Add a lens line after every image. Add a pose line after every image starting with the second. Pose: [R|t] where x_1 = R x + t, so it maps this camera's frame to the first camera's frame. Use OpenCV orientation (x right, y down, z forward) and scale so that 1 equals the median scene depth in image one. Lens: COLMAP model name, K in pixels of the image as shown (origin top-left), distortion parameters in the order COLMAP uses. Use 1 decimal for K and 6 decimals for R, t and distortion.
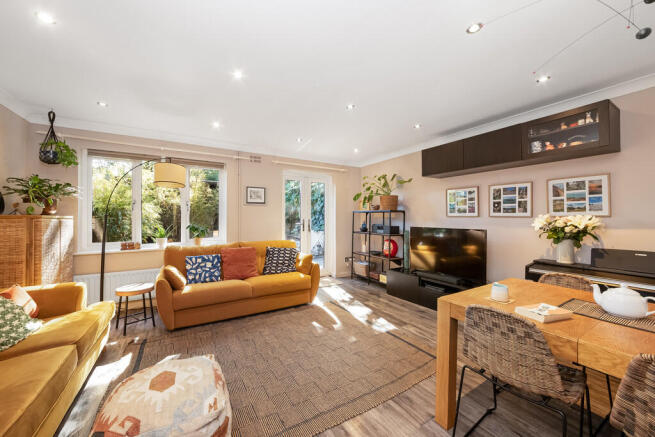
lens RADIAL K [[244.6, 0, 327.5], [0, 244.6, 218.5], [0, 0, 1]] dist [-0.000192, -0.000022]
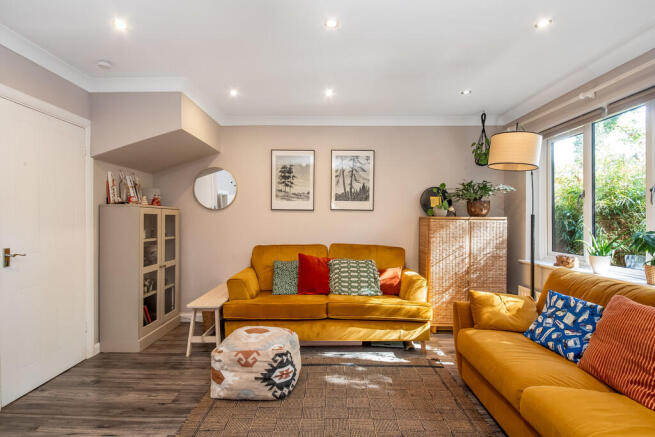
lens RADIAL K [[323.6, 0, 327.5], [0, 323.6, 218.5], [0, 0, 1]] dist [0.029774, -0.028248]
pose [[-0.528540, 0.001240, -0.848908, 0.372552], [-0.005796, 0.999970, 0.005070, -0.003178], [0.848889, 0.007600, -0.528517, 1.217365]]
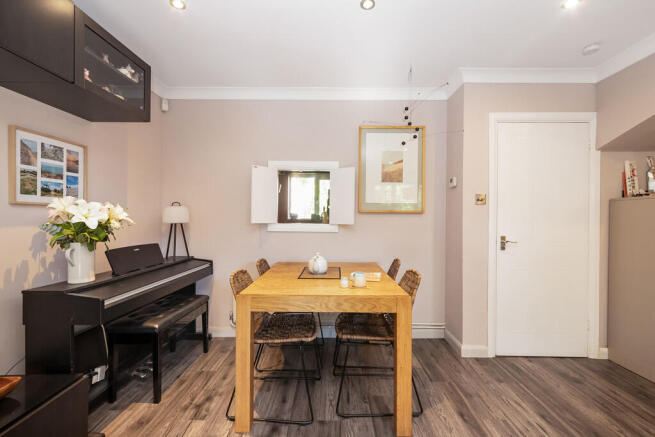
lens RADIAL K [[292.7, 0, 324.9], [0, 292.7, 217.0], [0, 0, 1]] dist [0.001238, 0.000118]
pose [[-0.840985, -0.004811, 0.541037, 0.077041], [-0.003365, 0.999988, 0.003663, 0.017002], [-0.541048, 0.001260, -0.840991, 1.230349]]
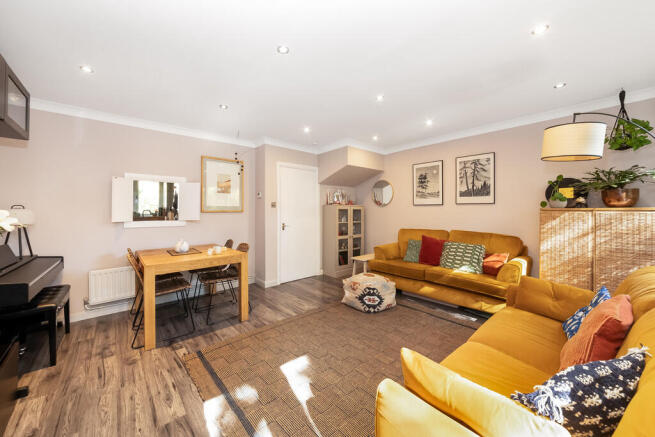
lens RADIAL K [[241.3, 0, 328.1], [0, 241.3, 204.8], [0, 0, 1]] dist [-0.000343, -0.000044]
pose [[-0.984721, 0.002205, -0.174128, 0.092482], [0.005989, 0.999757, -0.021210, -0.004858], [0.174039, -0.021929, -0.984495, 1.743943]]
